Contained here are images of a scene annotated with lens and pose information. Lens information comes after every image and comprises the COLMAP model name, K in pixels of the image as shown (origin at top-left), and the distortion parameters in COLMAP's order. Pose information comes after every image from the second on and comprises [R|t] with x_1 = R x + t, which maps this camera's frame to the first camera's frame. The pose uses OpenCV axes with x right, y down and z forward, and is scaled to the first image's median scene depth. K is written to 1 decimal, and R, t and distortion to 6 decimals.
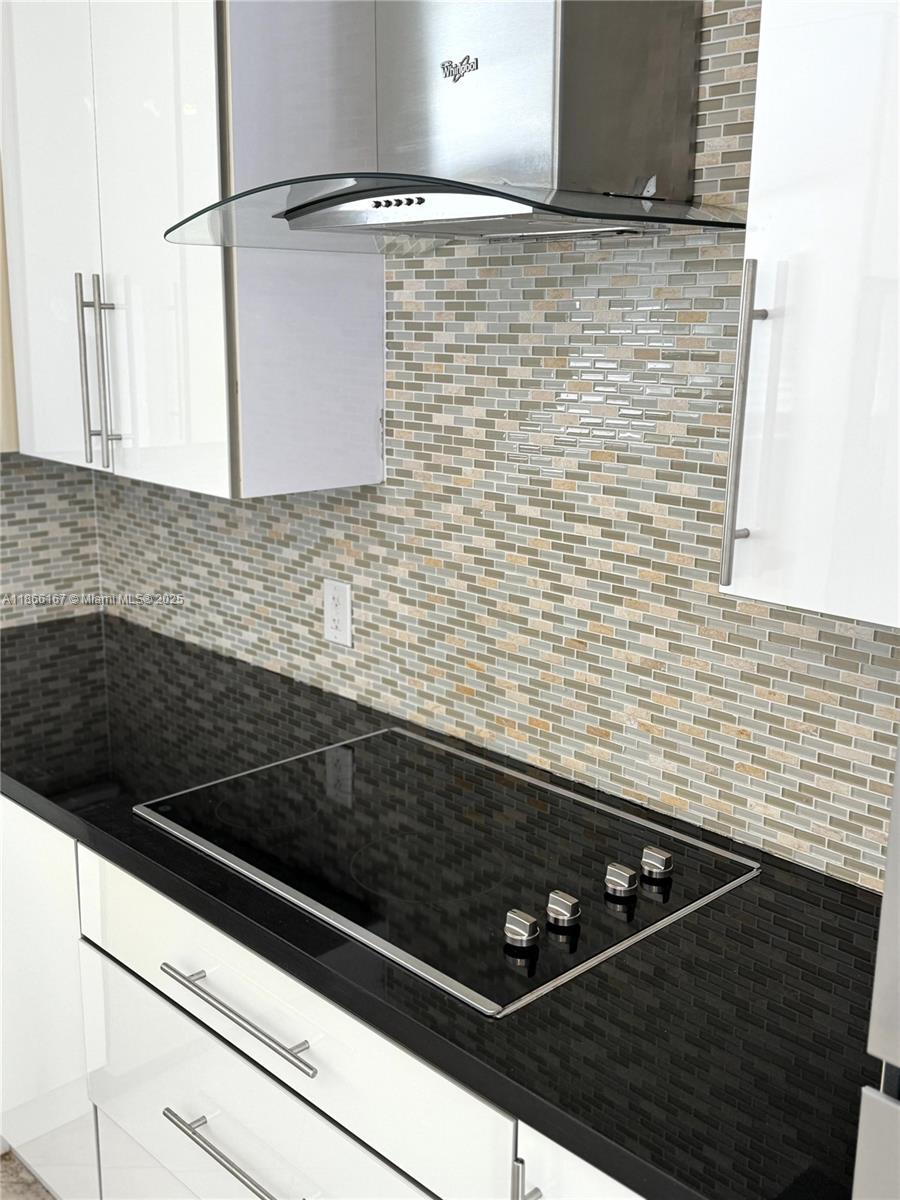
lens RADIAL K [[1241.0, 0, 450.3], [0, 1241.0, 605.4], [0, 0, 1]] dist [0.104661, 0.000000]
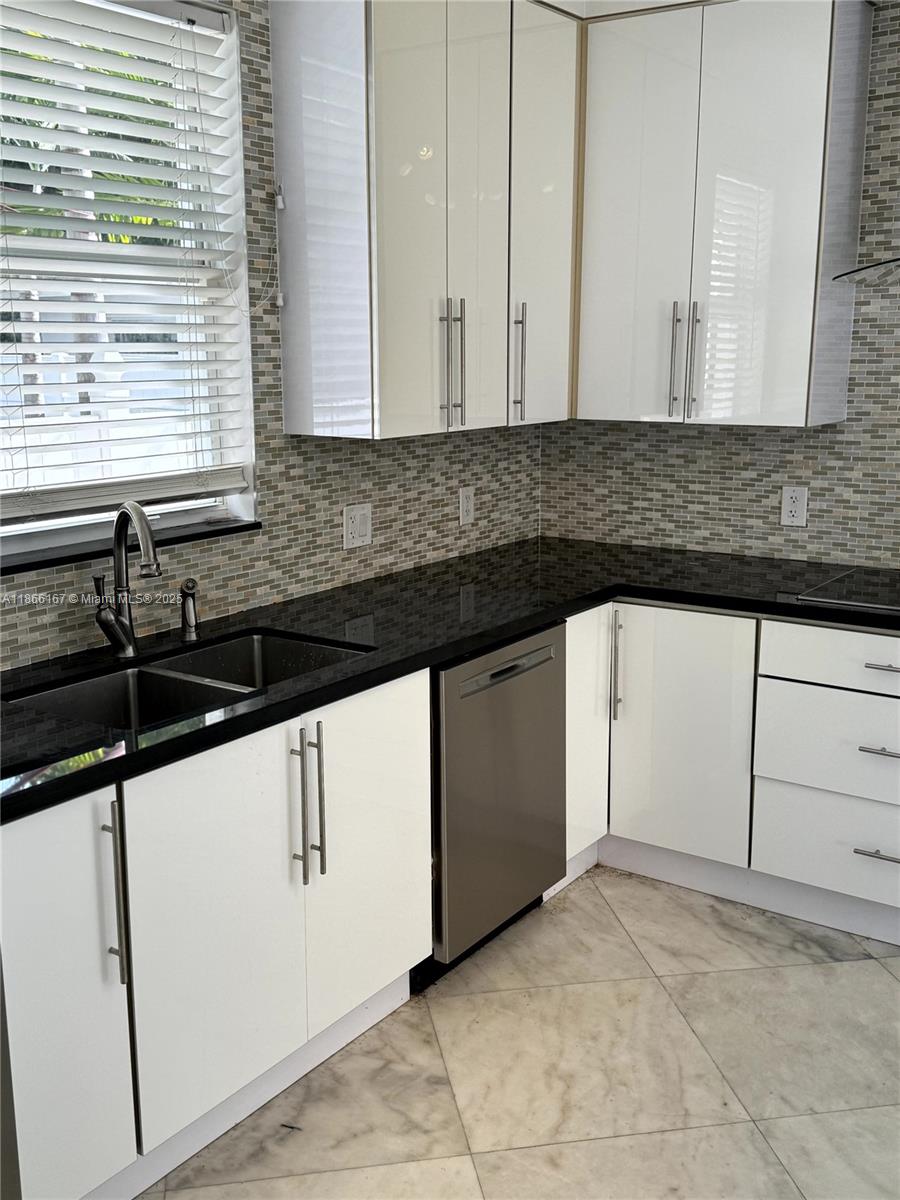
lens RADIAL K [[1241.0, 0, 446.7], [0, 1241.0, 591.6], [0, 0, 1]] dist [0.104661, 0.000000]
pose [[0.983620, -0.055278, 0.171570, -0.819538], [0.061366, 0.997653, -0.030381, 0.137805], [-0.169488, 0.040412, 0.984703, -0.521404]]
